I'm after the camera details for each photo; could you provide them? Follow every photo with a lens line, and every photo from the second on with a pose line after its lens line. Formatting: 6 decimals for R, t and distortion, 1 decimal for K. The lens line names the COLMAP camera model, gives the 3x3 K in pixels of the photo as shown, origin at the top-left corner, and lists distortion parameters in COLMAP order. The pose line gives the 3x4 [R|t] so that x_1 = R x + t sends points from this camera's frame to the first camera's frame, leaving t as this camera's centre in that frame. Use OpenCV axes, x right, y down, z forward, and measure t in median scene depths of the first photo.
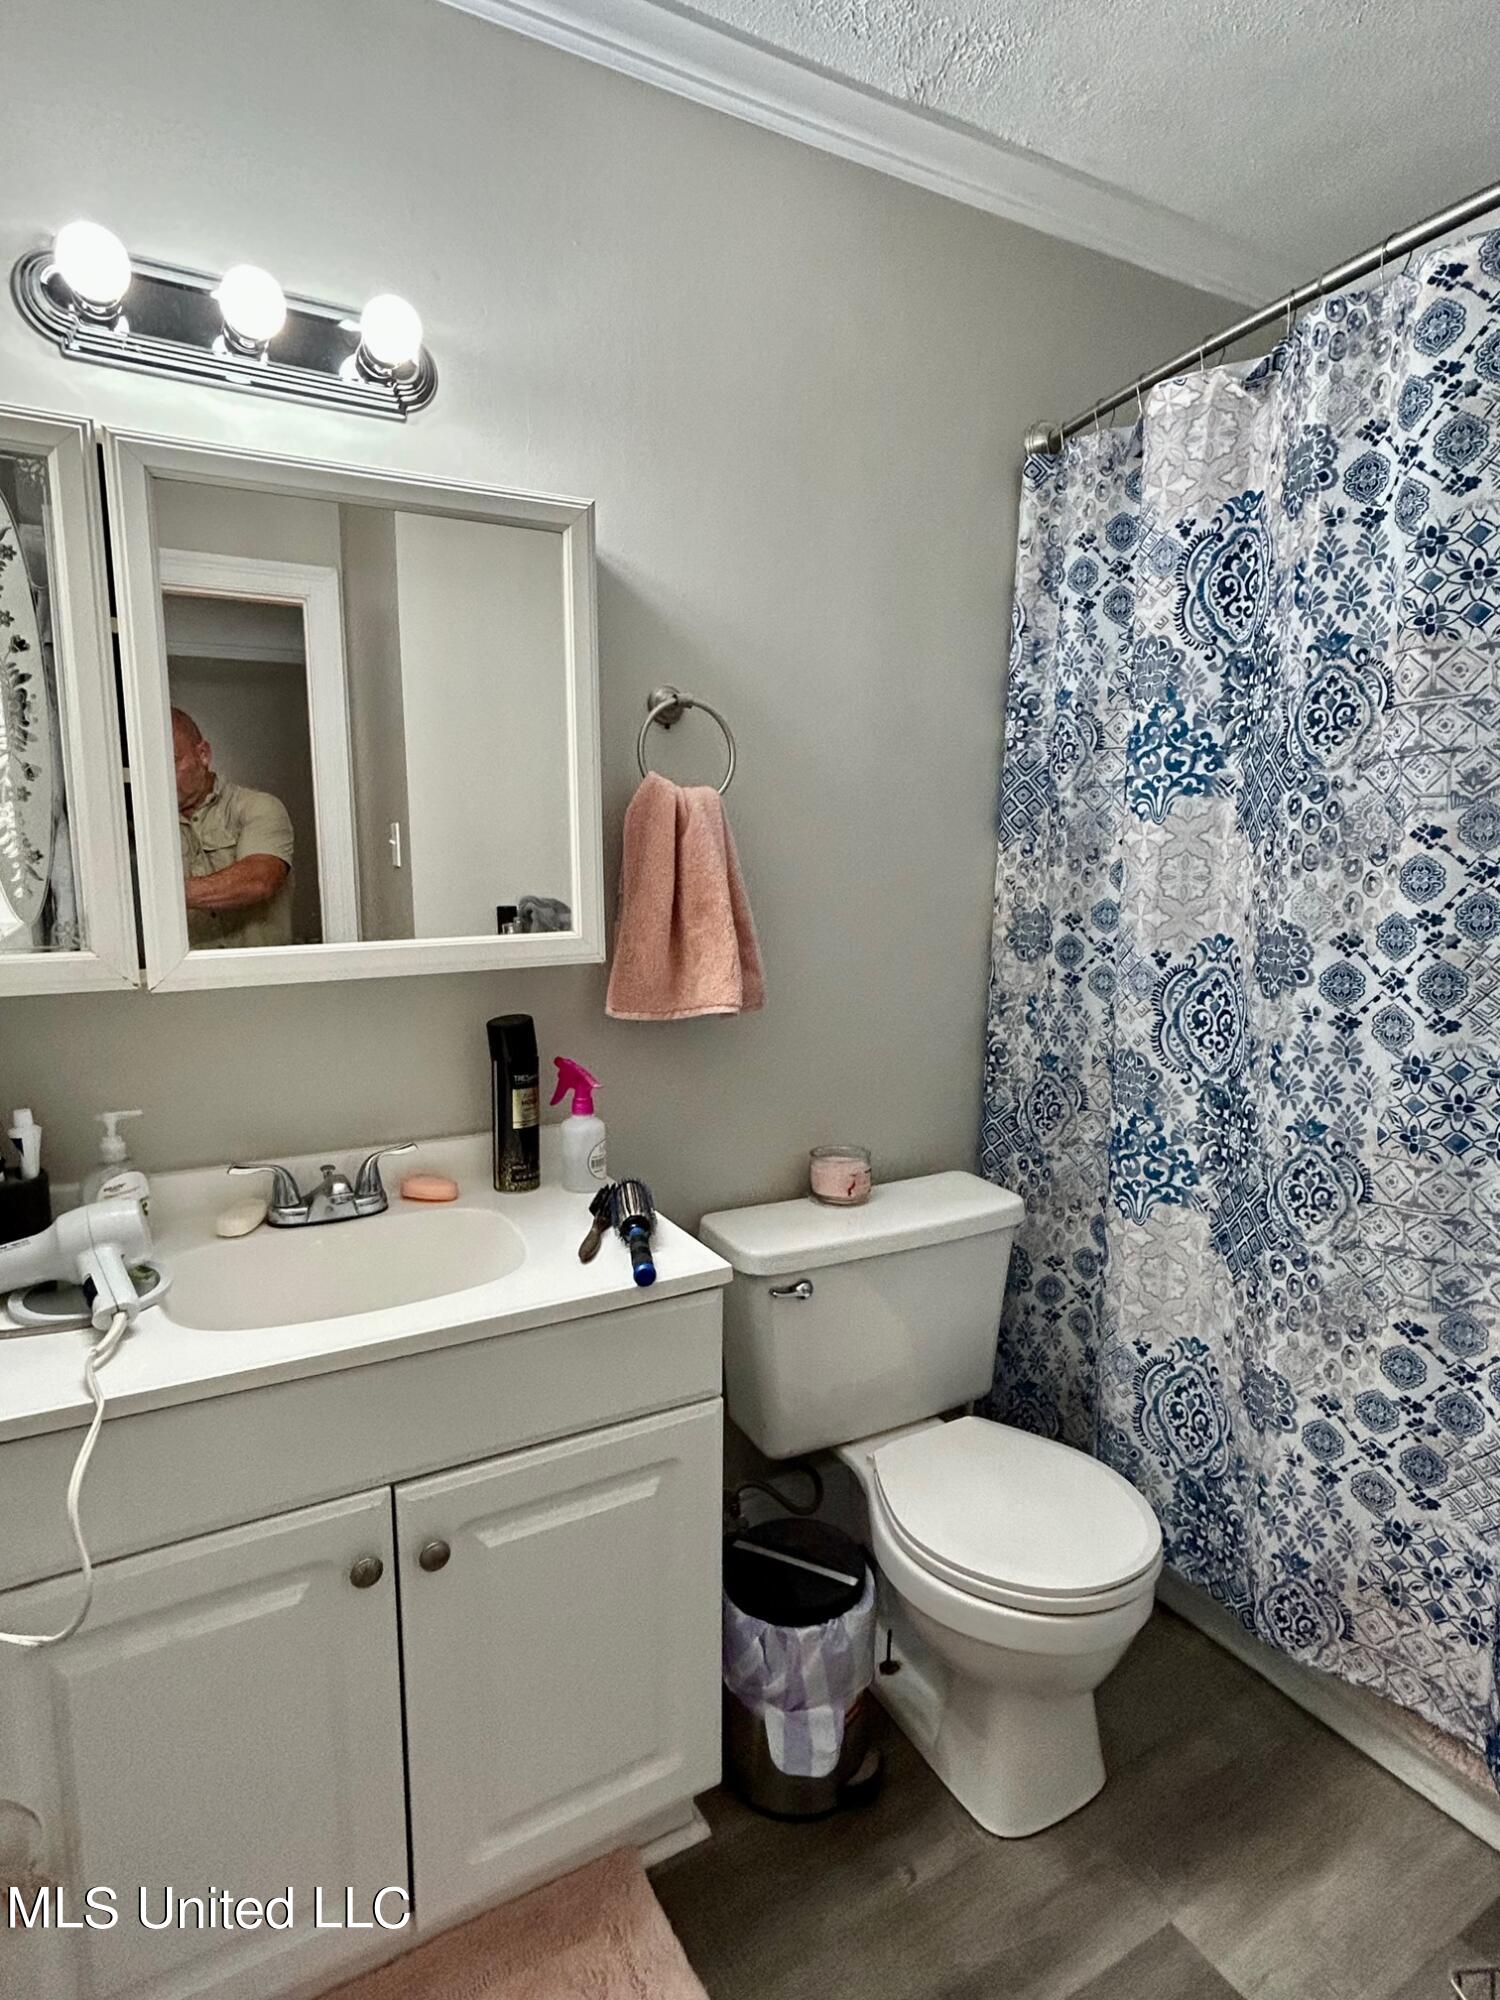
lens RADIAL K [[1067.5, 0, 750.0], [0, 1067.5, 1000.0], [0, 0, 1]] dist [0.006029, -0.016528]
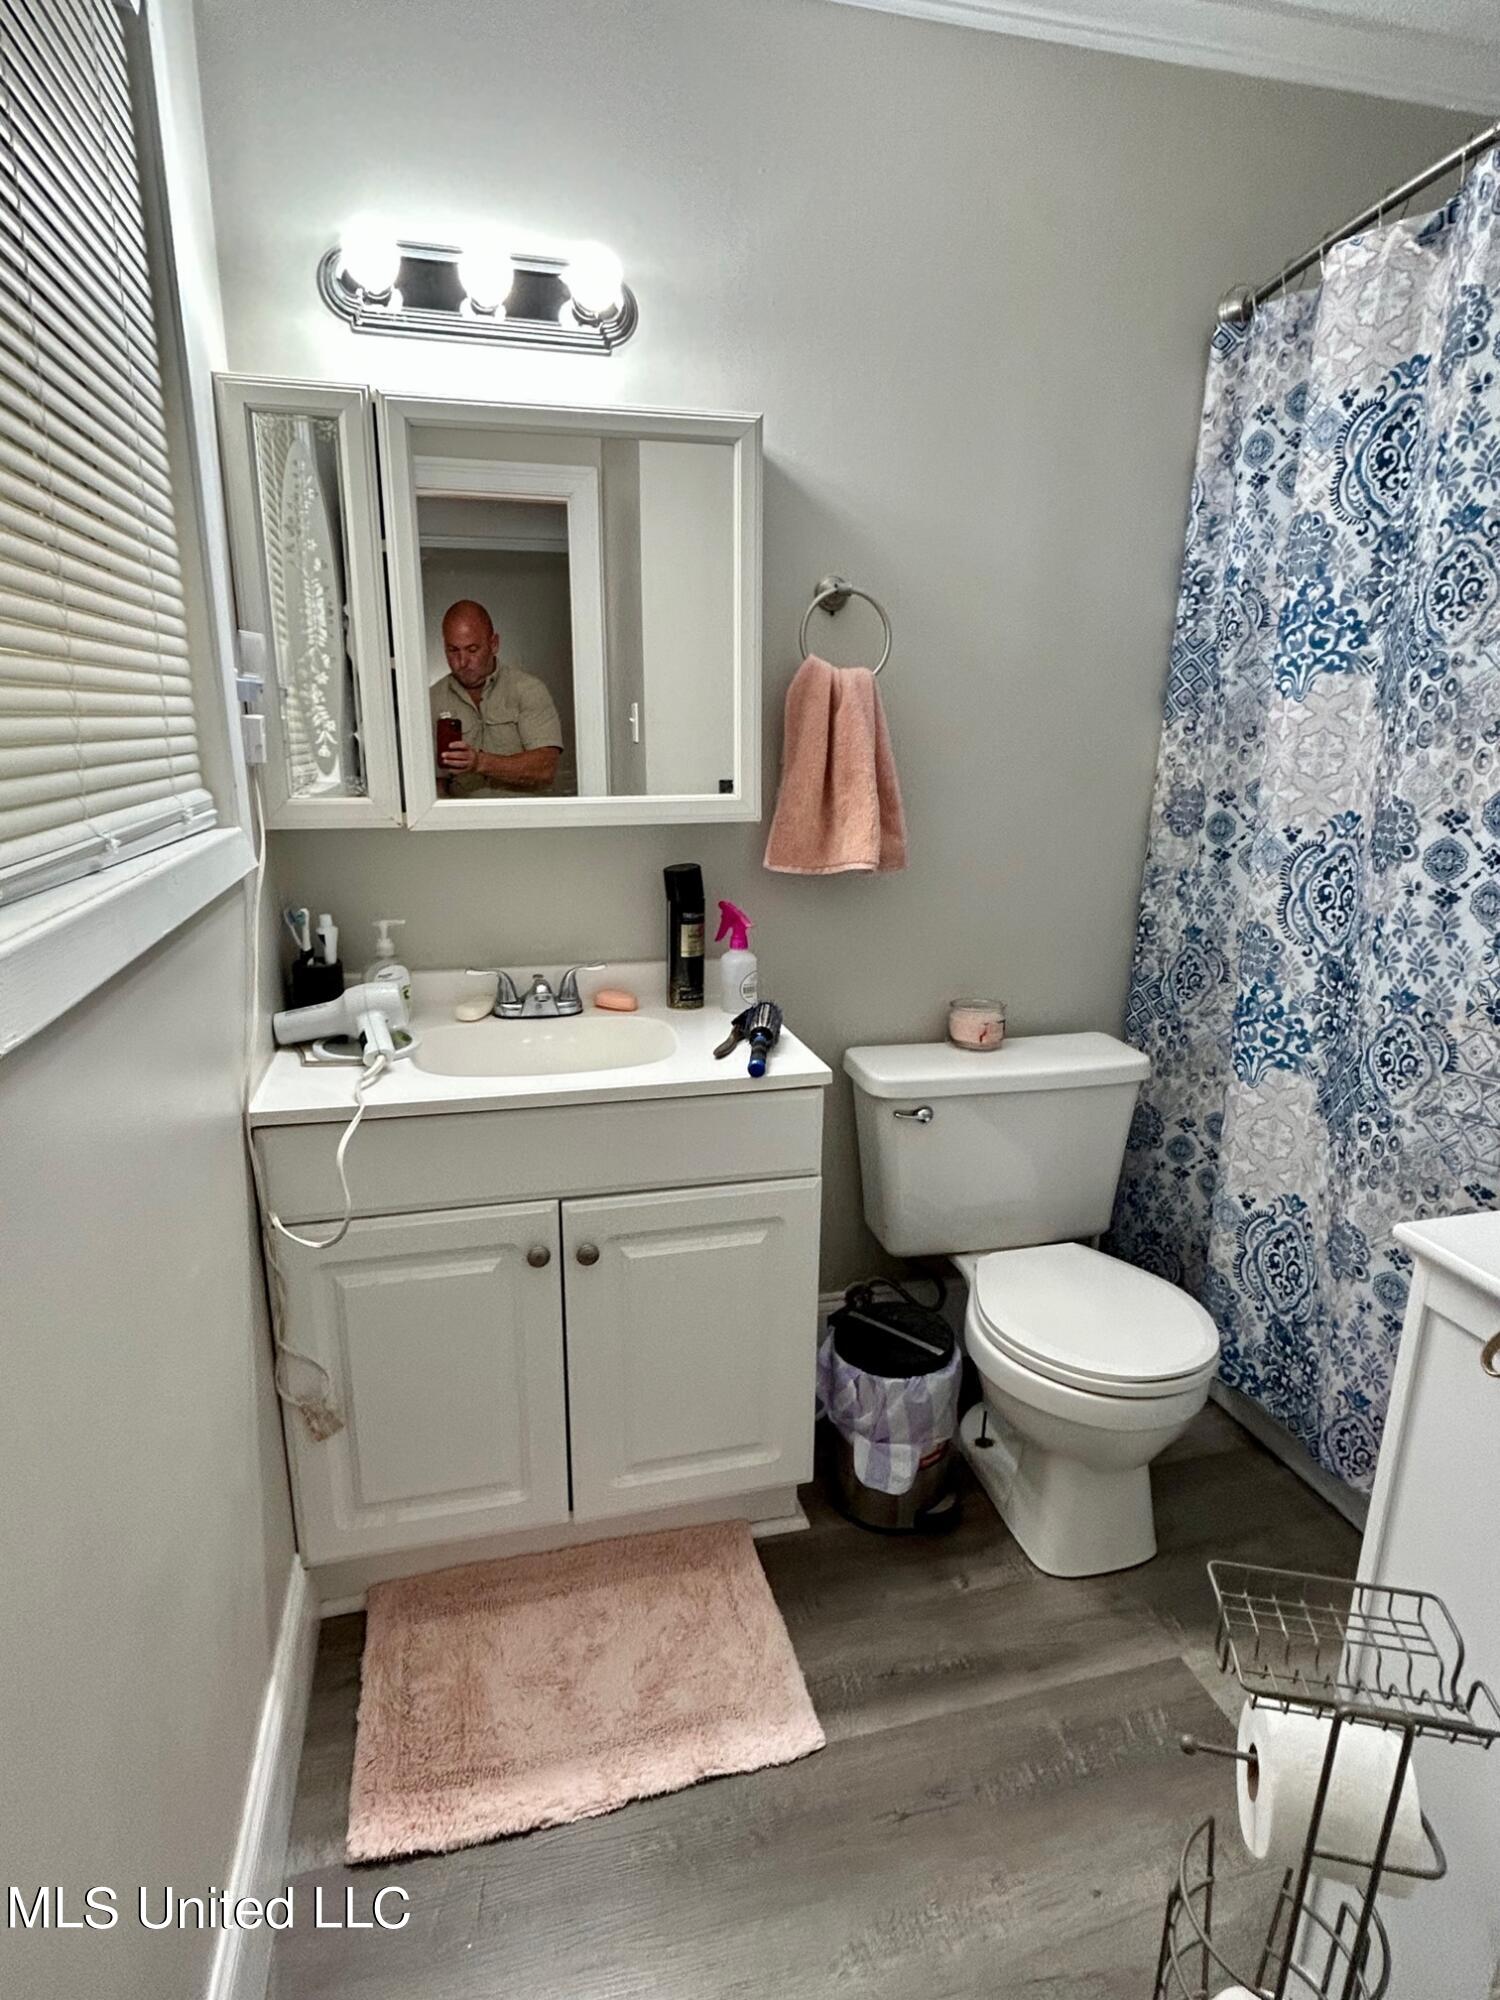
lens RADIAL K [[1076.8, 0, 752.4], [0, 1076.8, 996.4], [0, 0, 1]] dist [-0.012757, 0.011108]
pose [[0.967060, 0.066411, -0.245733, 0.149801], [-0.041311, 0.993515, 0.105930, 0.029870], [0.251174, -0.092289, 0.963532, -0.156111]]
